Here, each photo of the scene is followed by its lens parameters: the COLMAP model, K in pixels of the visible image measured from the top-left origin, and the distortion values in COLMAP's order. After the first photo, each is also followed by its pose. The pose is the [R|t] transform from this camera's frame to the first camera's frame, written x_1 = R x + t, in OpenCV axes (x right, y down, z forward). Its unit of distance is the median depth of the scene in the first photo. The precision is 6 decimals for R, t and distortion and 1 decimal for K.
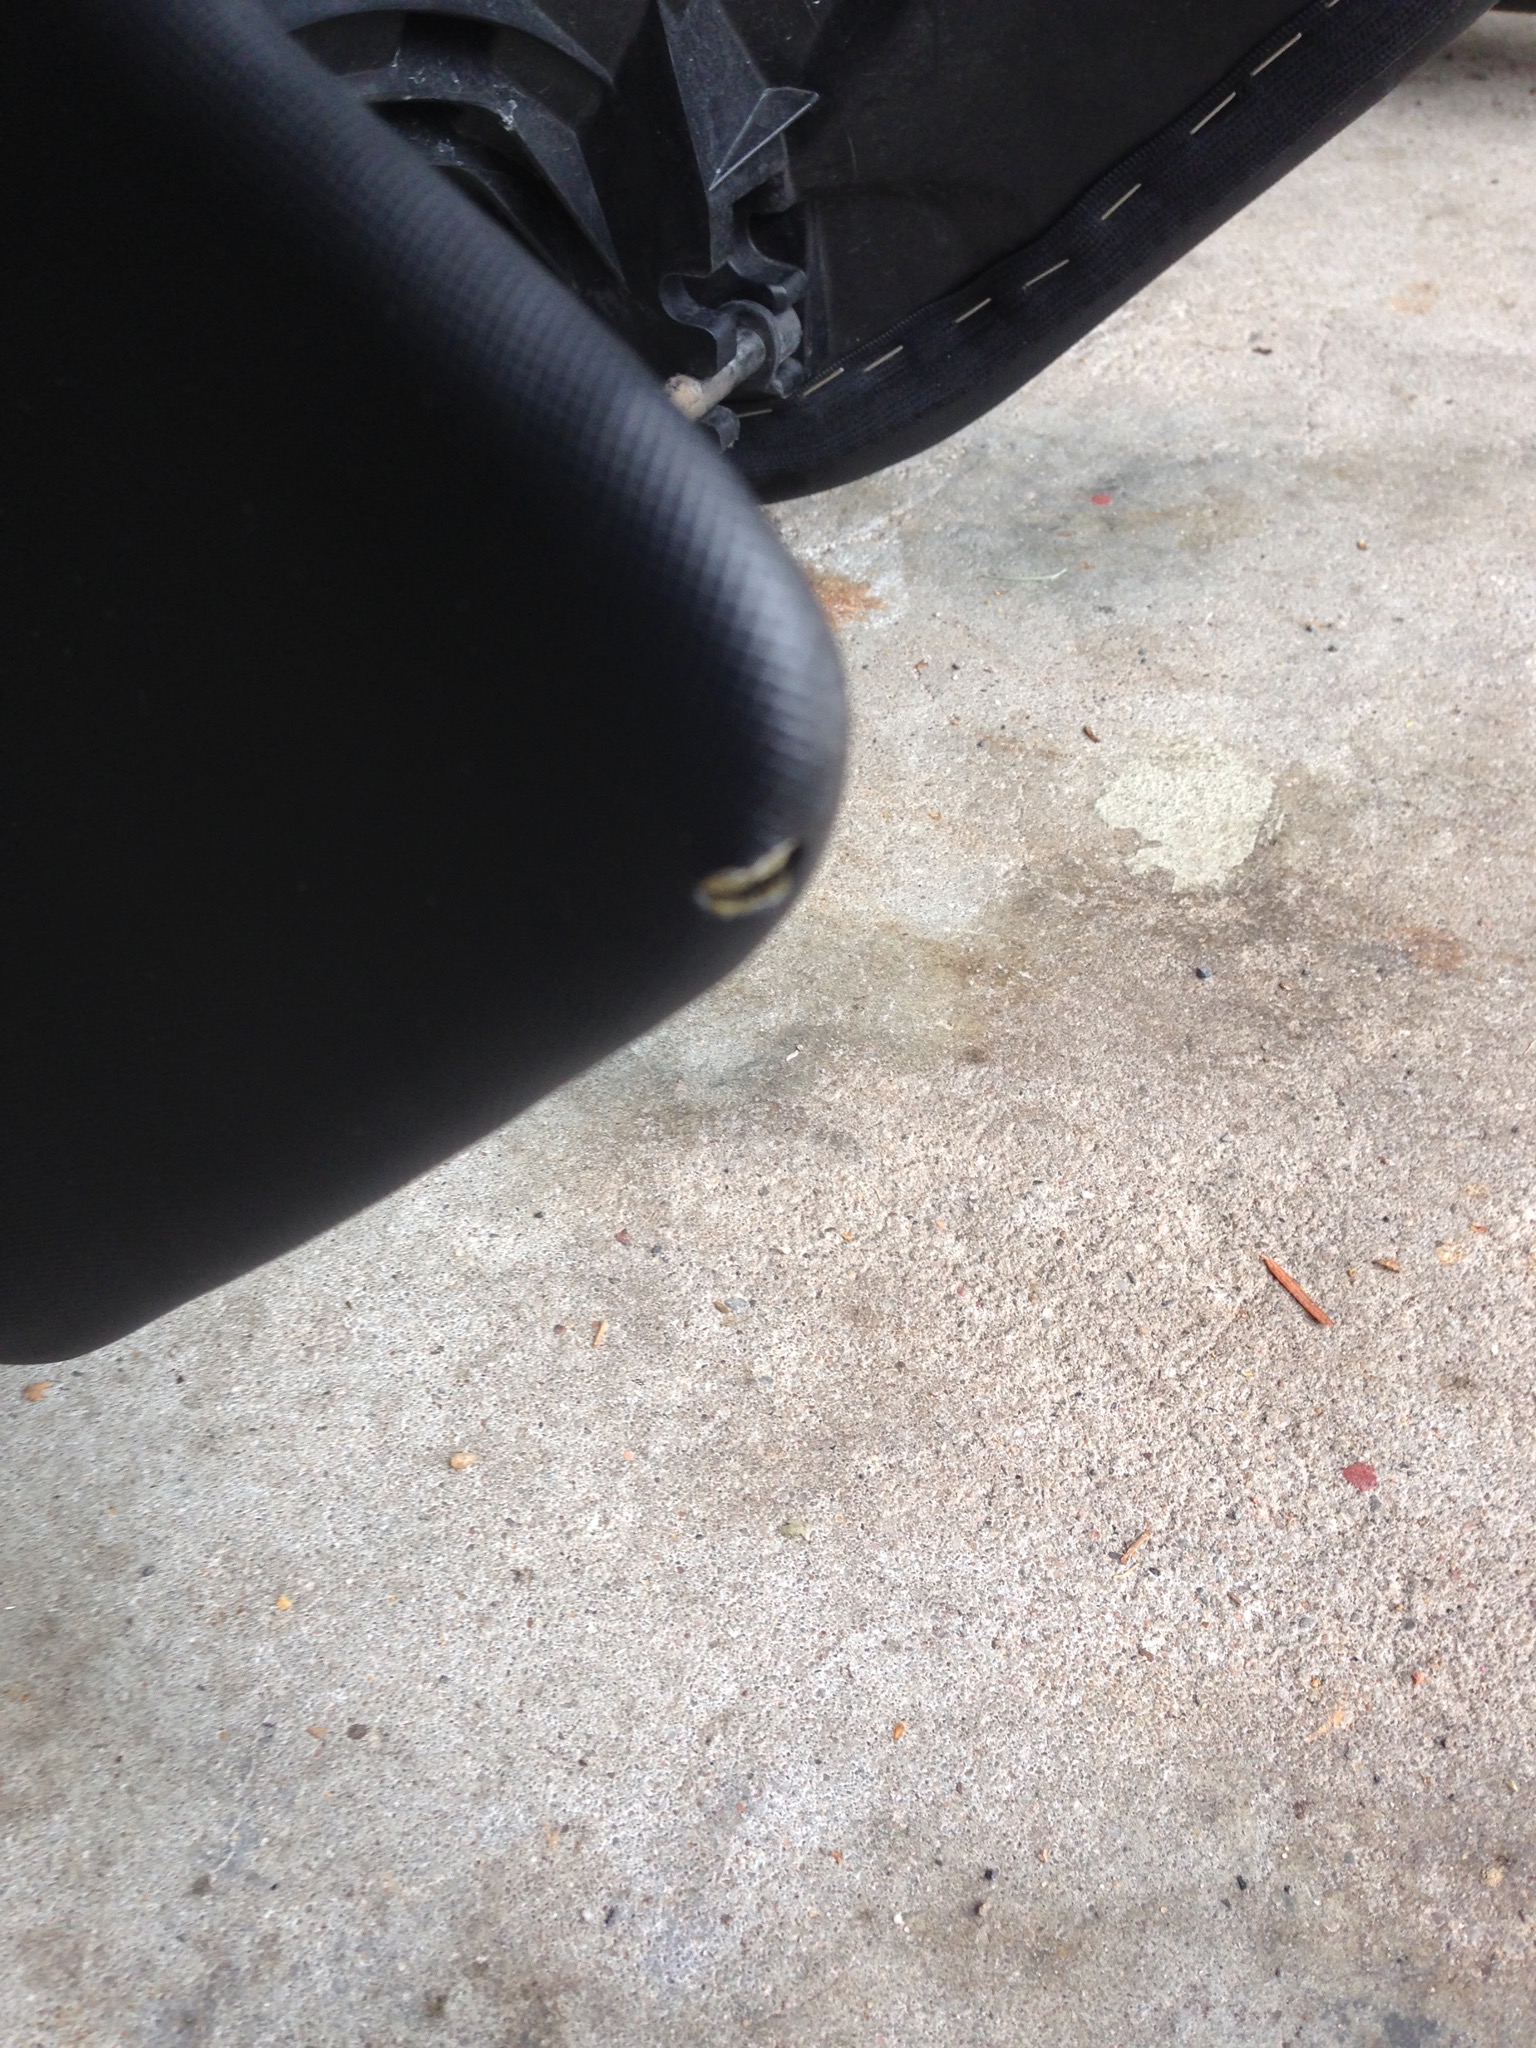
lens RADIAL K [[1855.8, 0, 772.3], [0, 1855.8, 1056.4], [0, 0, 1]] dist [0.091722, -0.154486]
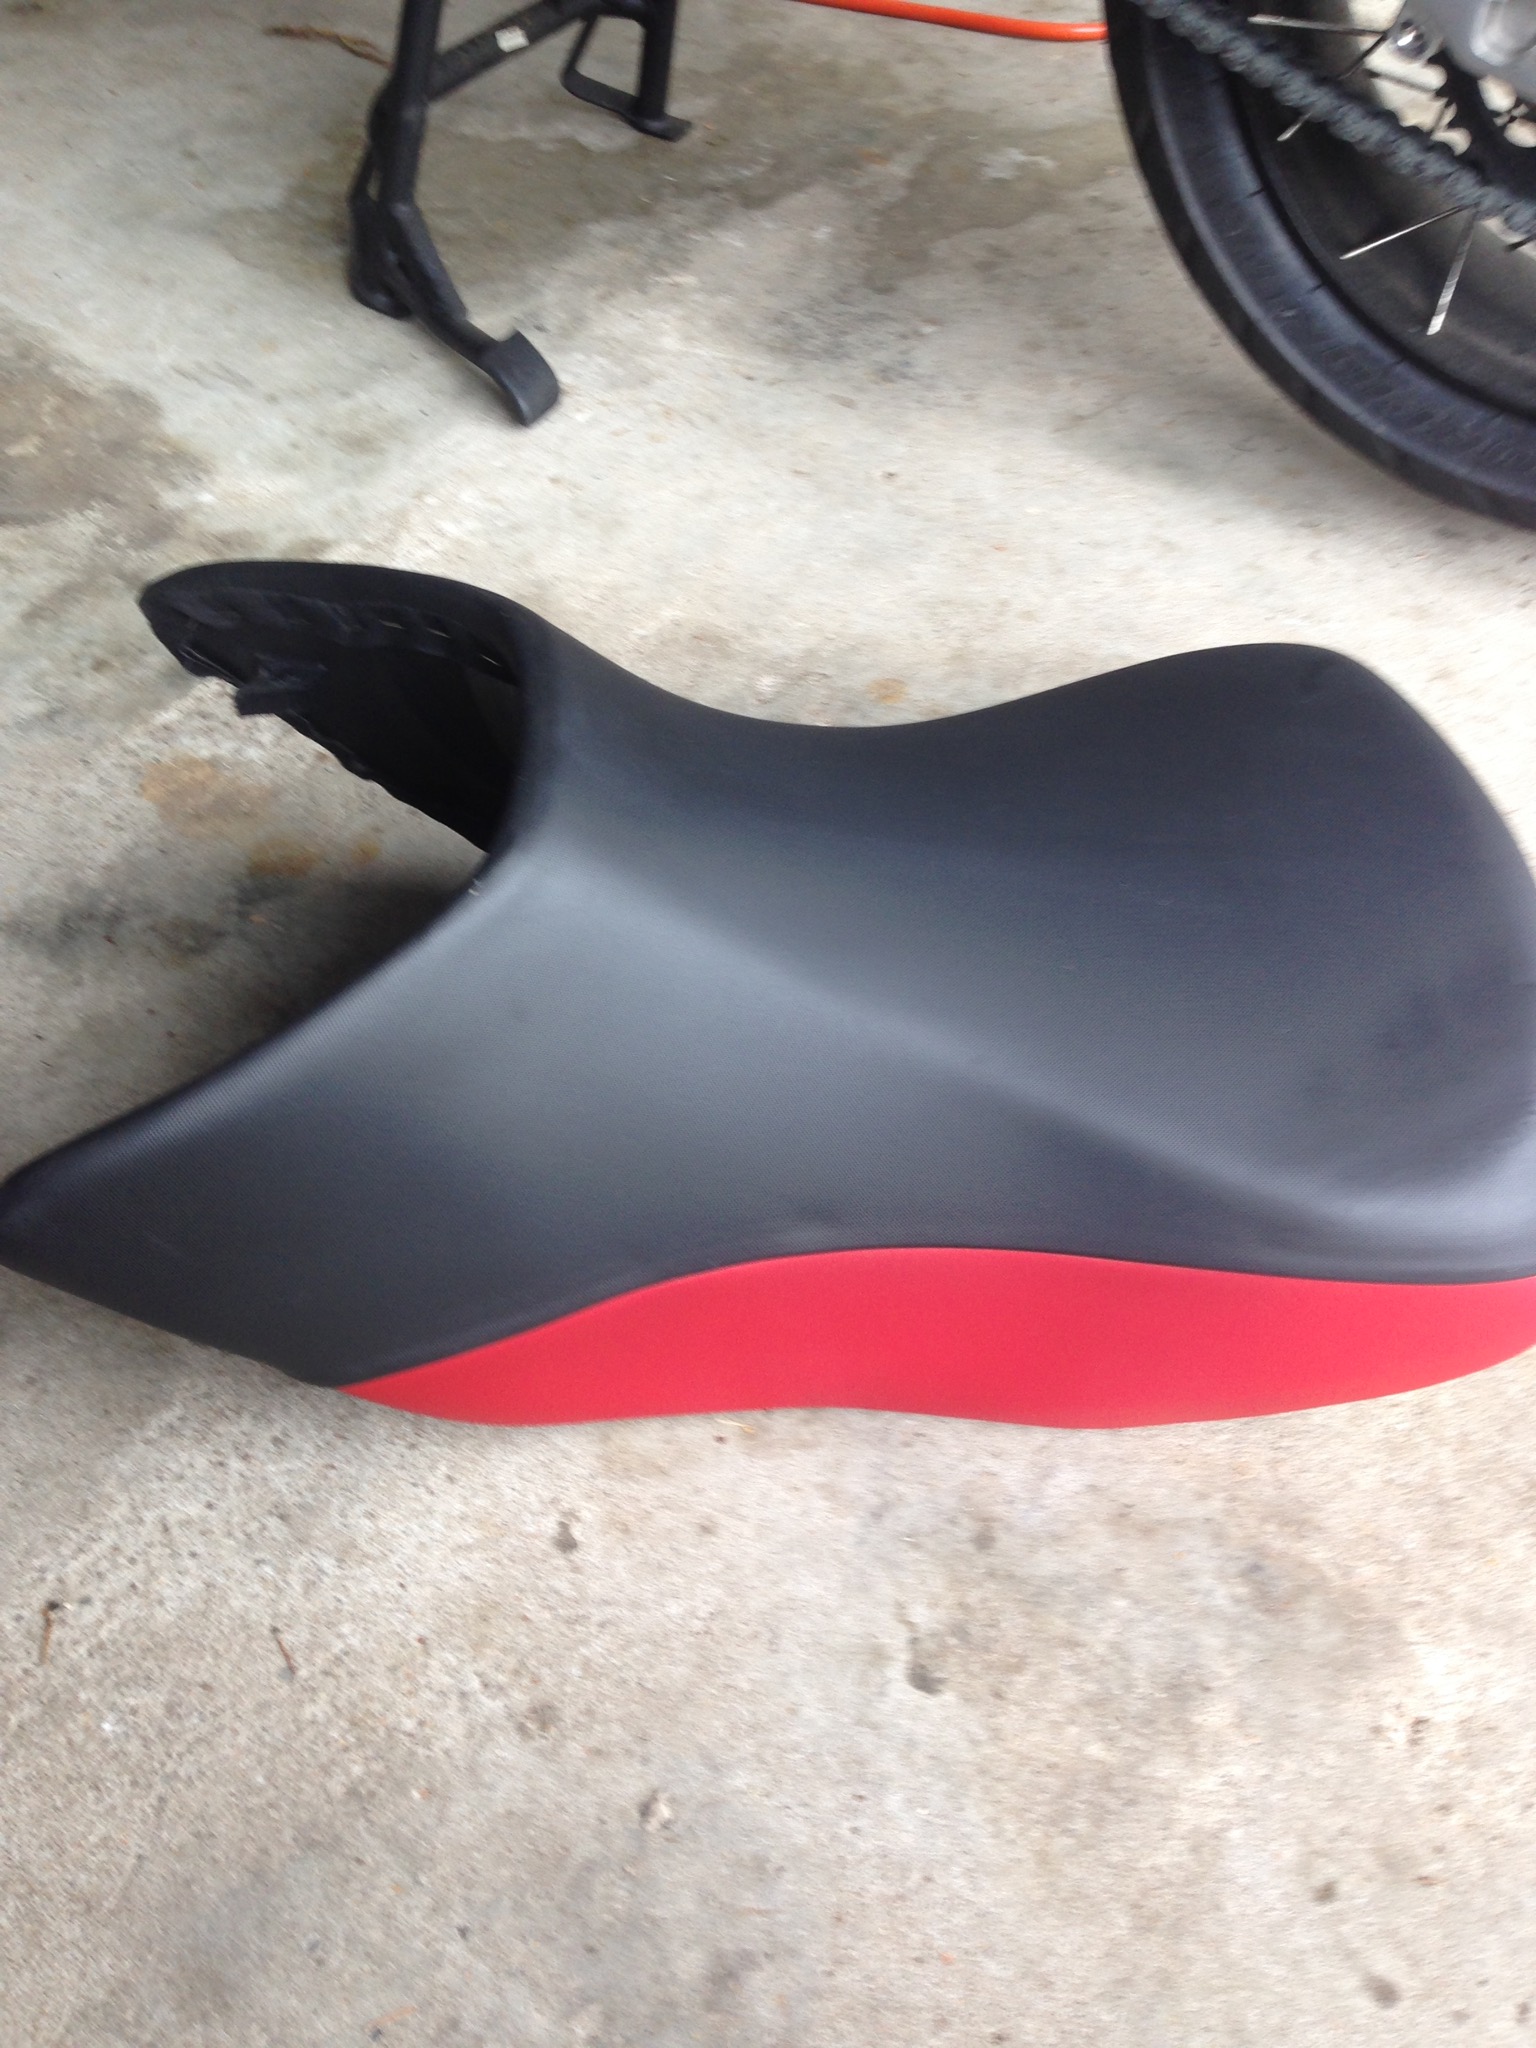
lens RADIAL K [[1891.0, 0, 756.6], [0, 1891.0, 1023.9], [0, 0, 1]] dist [0.095535, -0.163427]
pose [[0.990288, 0.138424, 0.012959, -0.586834], [-0.139029, 0.985718, 0.095028, -0.516337], [0.000380, -0.095907, 0.995390, -1.877628]]
